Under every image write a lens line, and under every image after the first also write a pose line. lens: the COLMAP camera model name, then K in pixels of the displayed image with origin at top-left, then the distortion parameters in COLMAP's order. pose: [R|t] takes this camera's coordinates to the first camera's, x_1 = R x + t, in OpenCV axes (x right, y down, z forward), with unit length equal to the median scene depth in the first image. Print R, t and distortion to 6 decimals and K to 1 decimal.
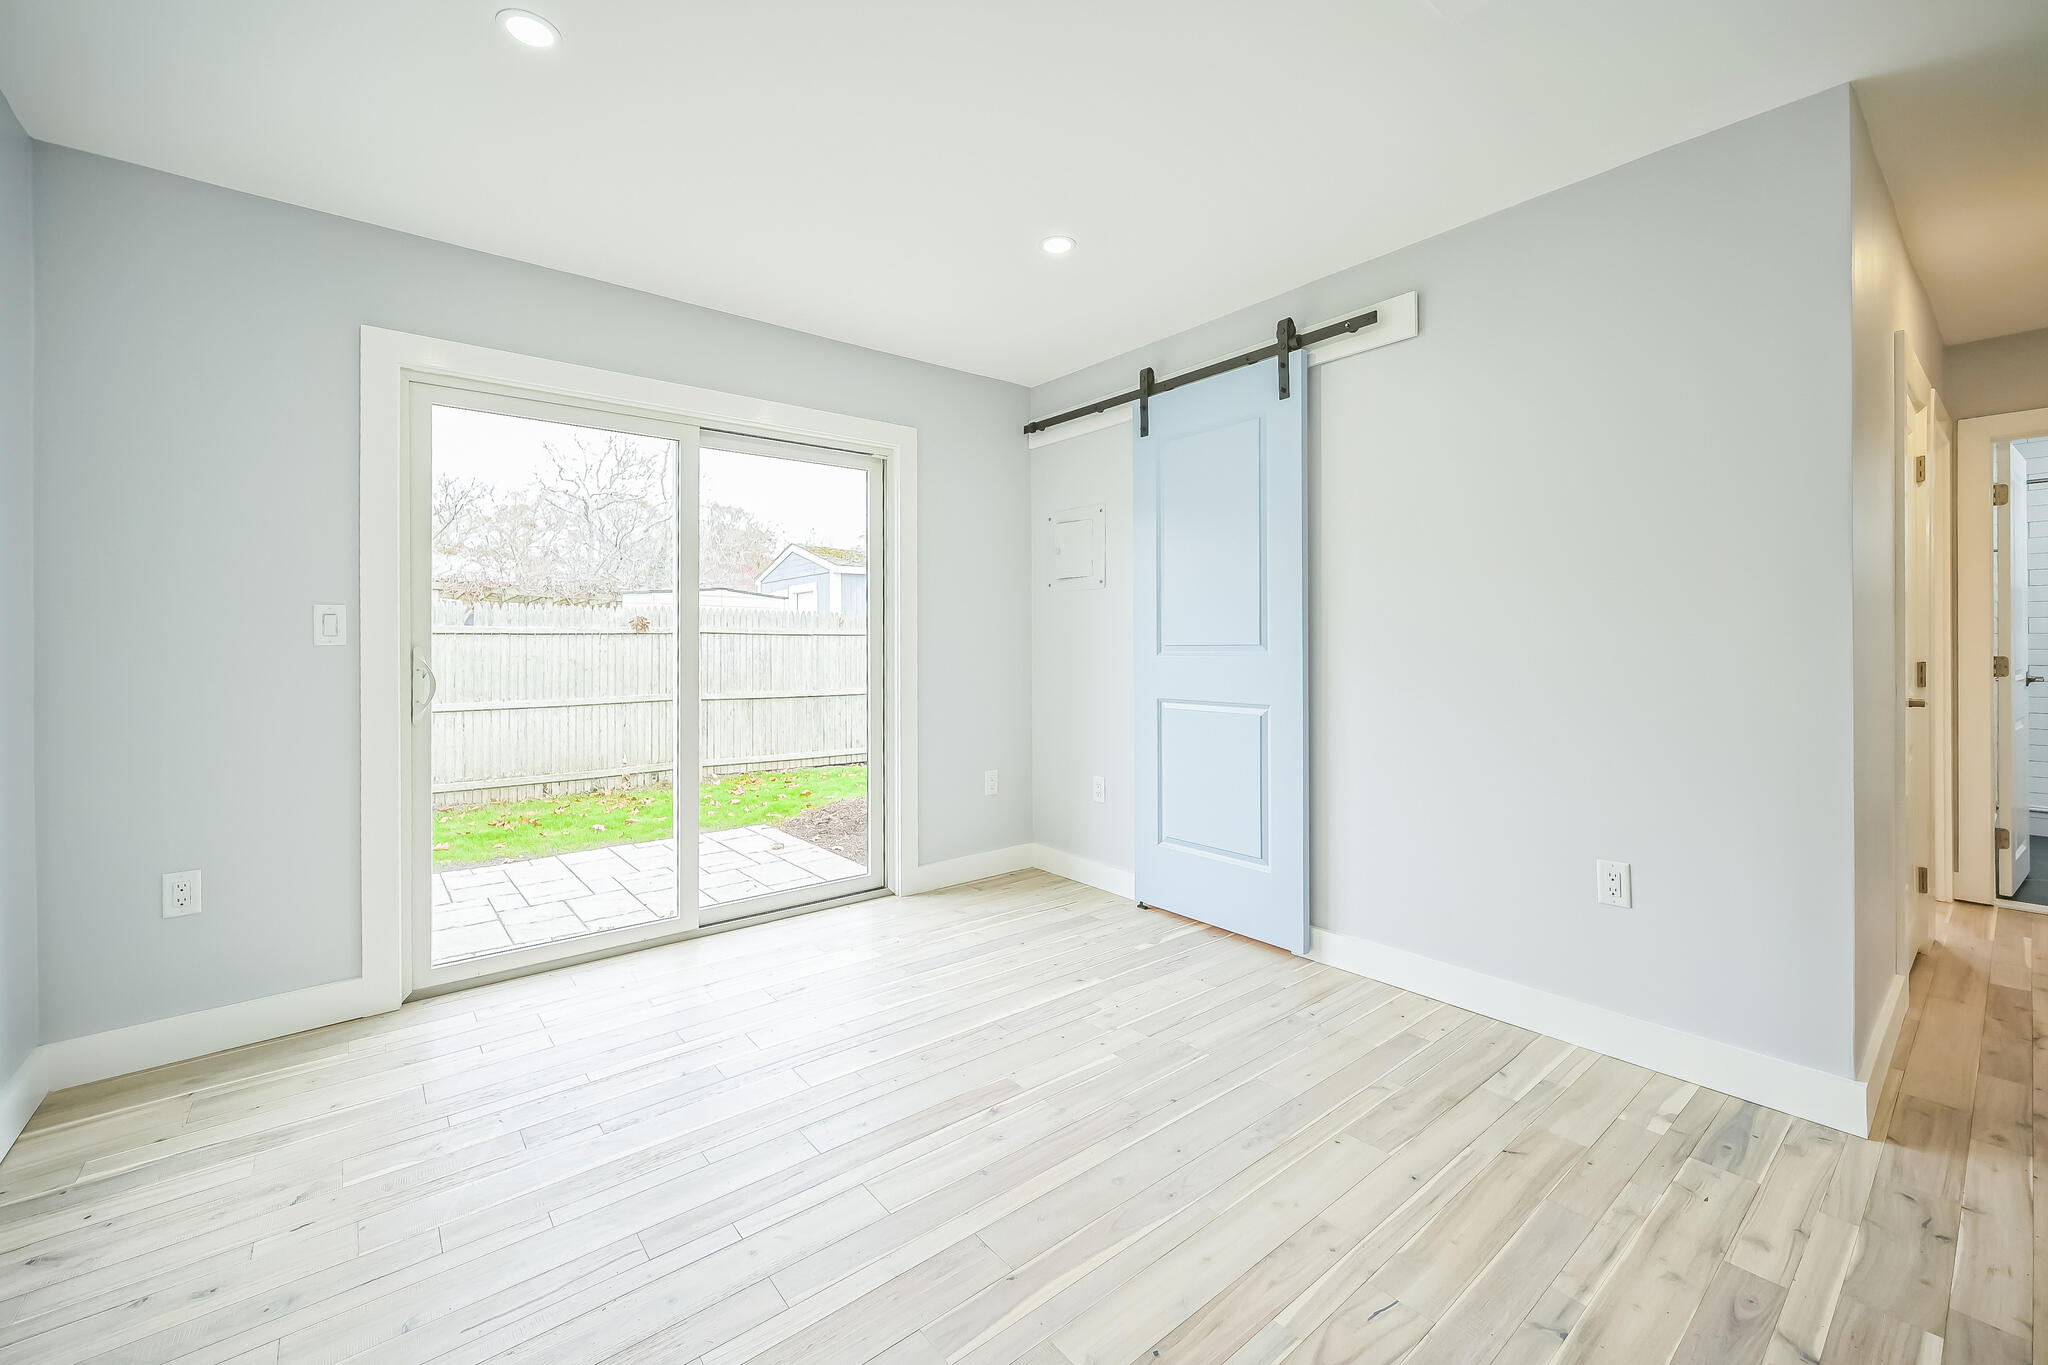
lens RADIAL K [[829.9, 0, 1022.5], [0, 829.9, 641.0], [0, 0, 1]] dist [-0.003398, -0.000282]
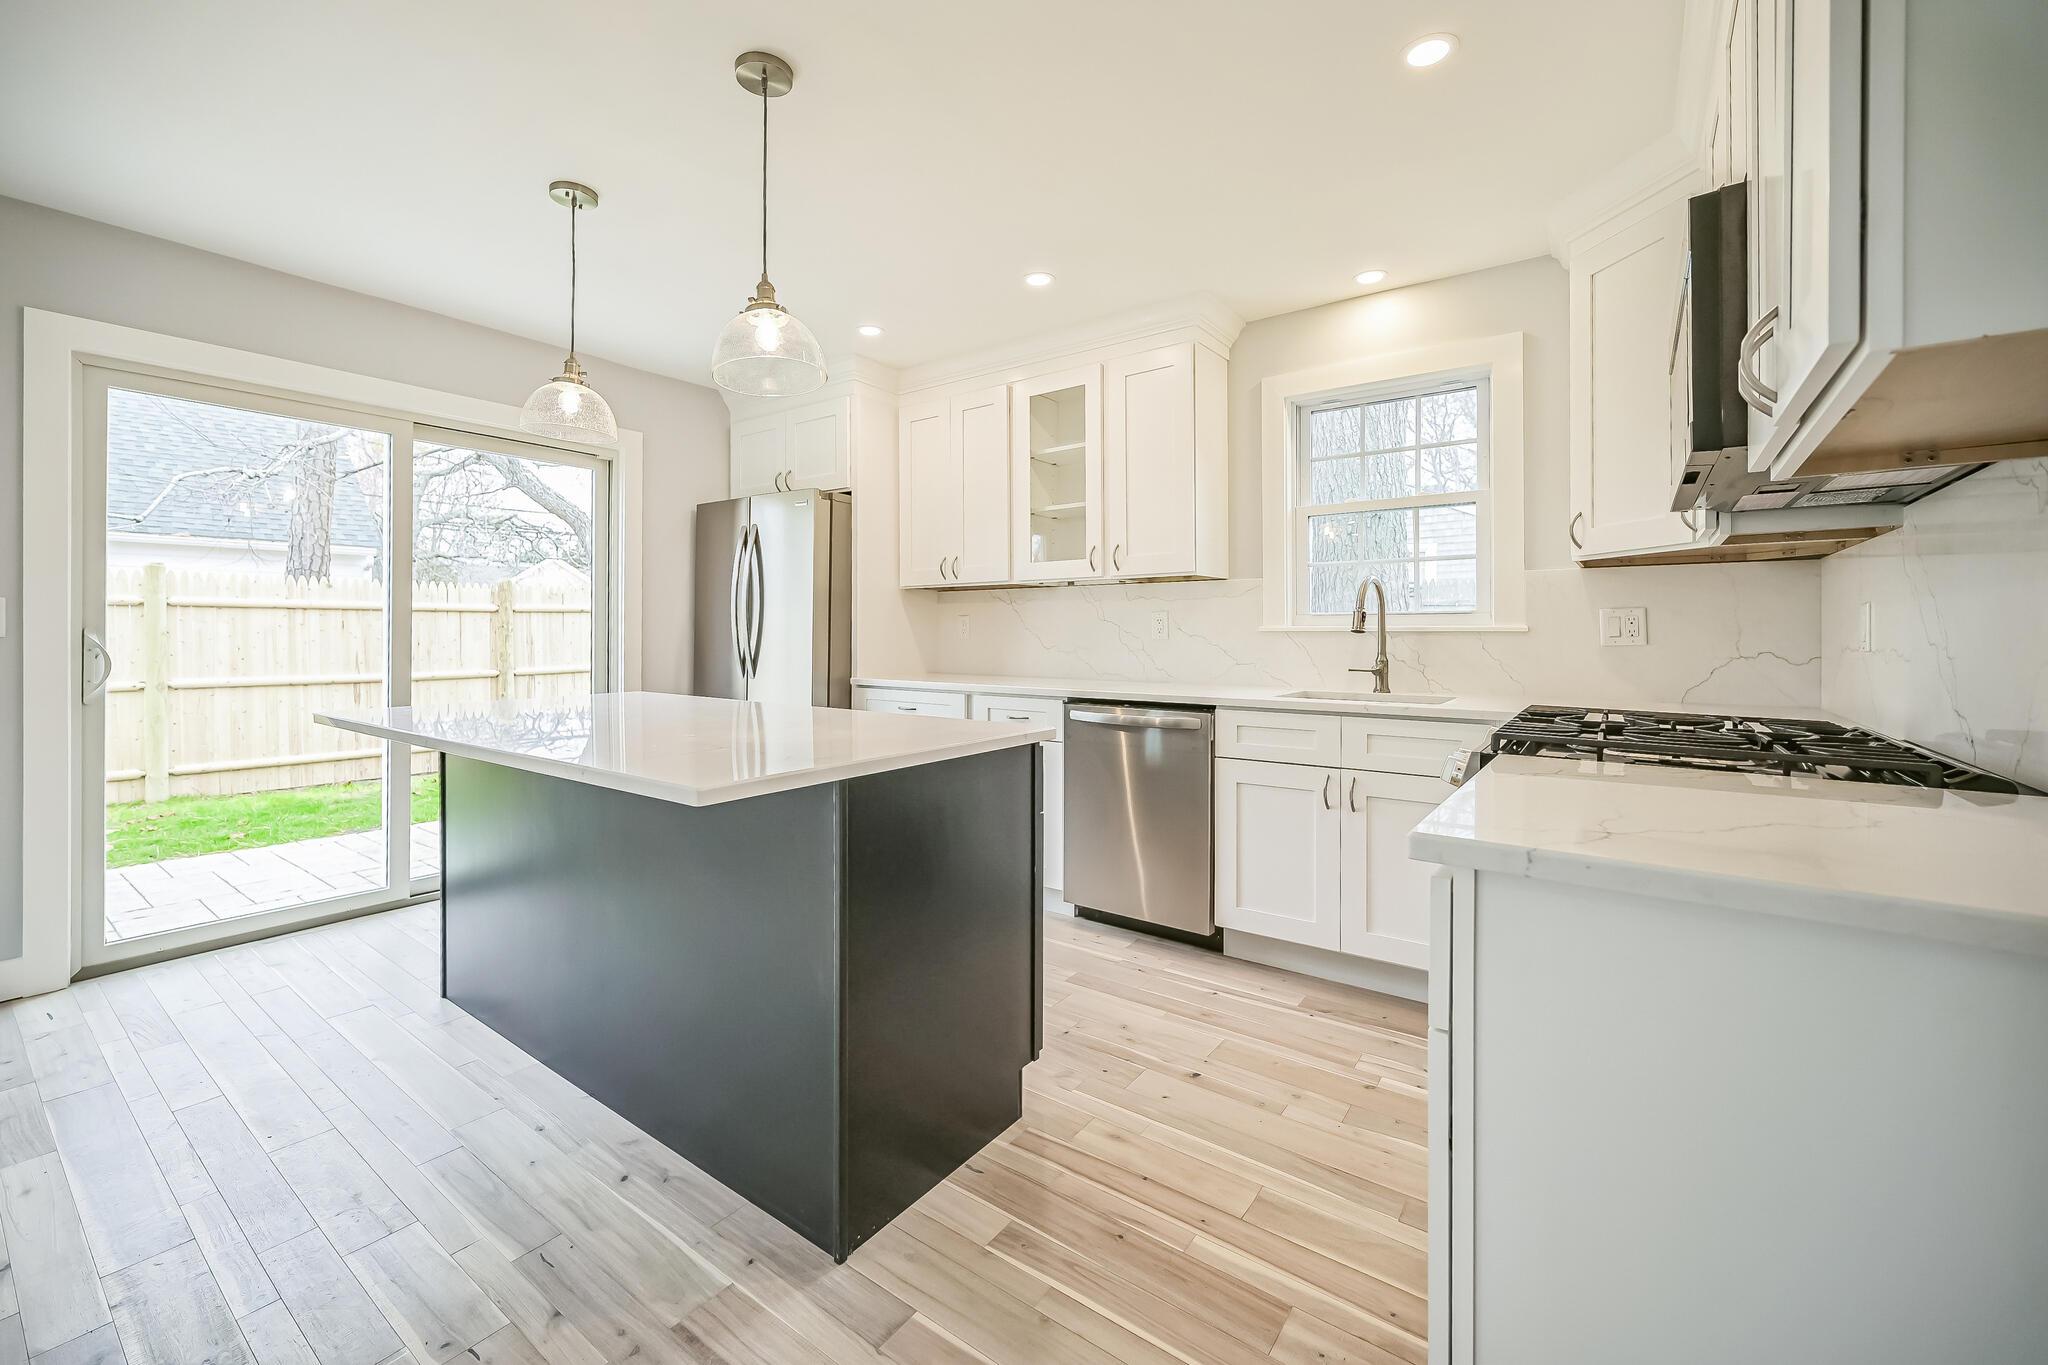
lens RADIAL K [[829.9, 0, 1020.8], [0, 829.9, 636.6], [0, 0, 1]] dist [-0.003398, -0.000282]
pose [[0.965957, 0.008211, 0.258574, 0.084526], [-0.009372, 0.999951, 0.003257, 0.003993], [-0.258534, -0.005569, 0.965986, -0.214475]]
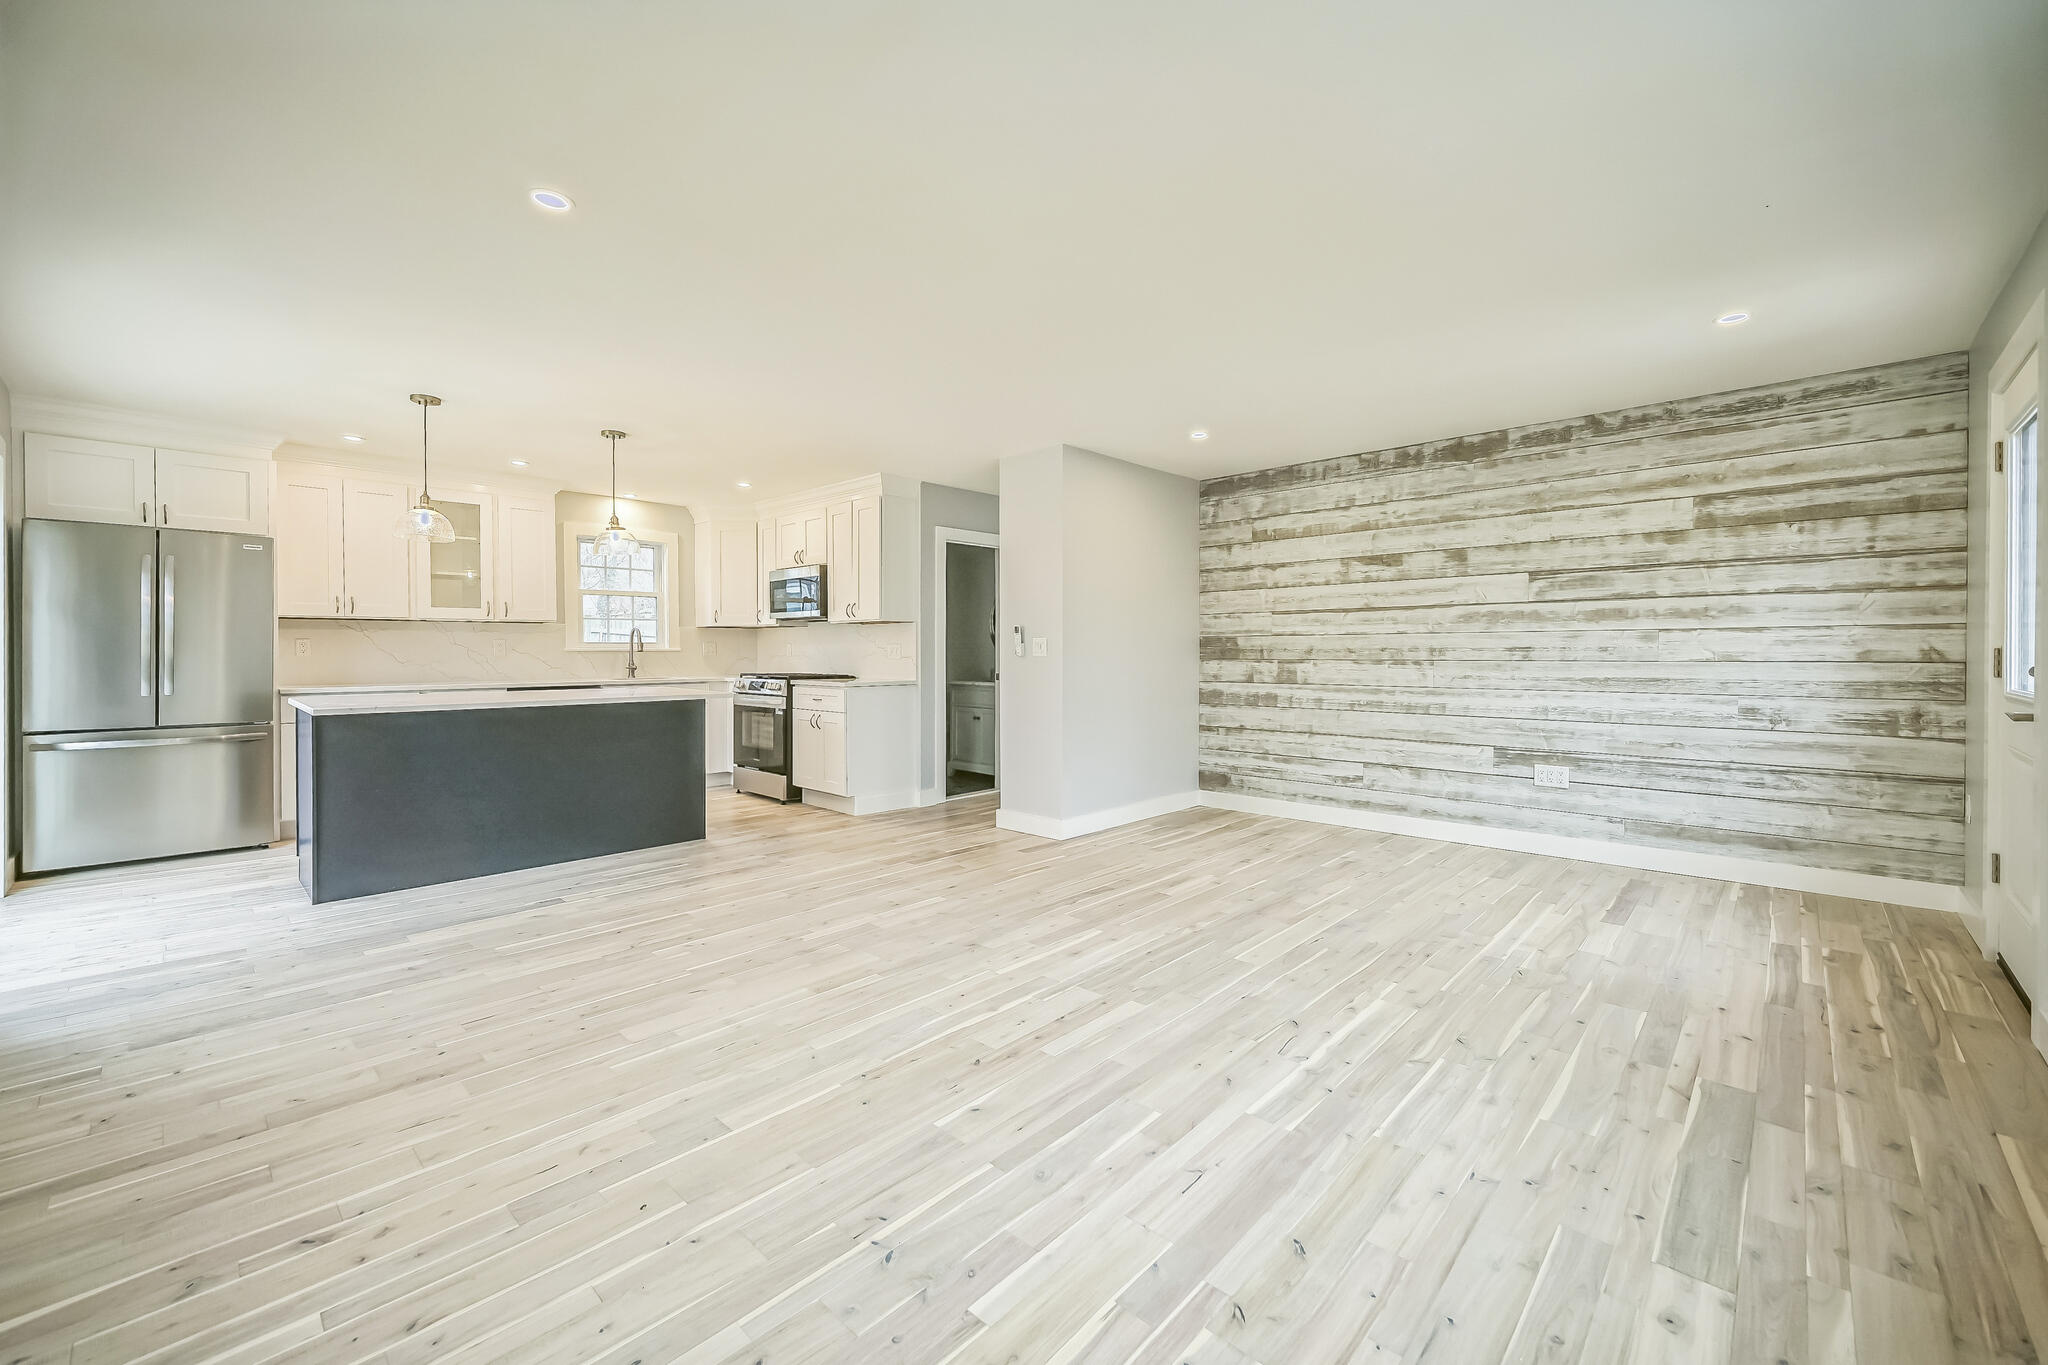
lens RADIAL K [[829.9, 0, 1029.9], [0, 829.9, 655.9], [0, 0, 1]] dist [-0.003398, -0.000282]
pose [[-0.146901, -0.002857, 0.989147, -1.540362], [-0.004784, 0.999986, 0.002178, 0.001168], [-0.989140, -0.004412, -0.146912, -0.121075]]
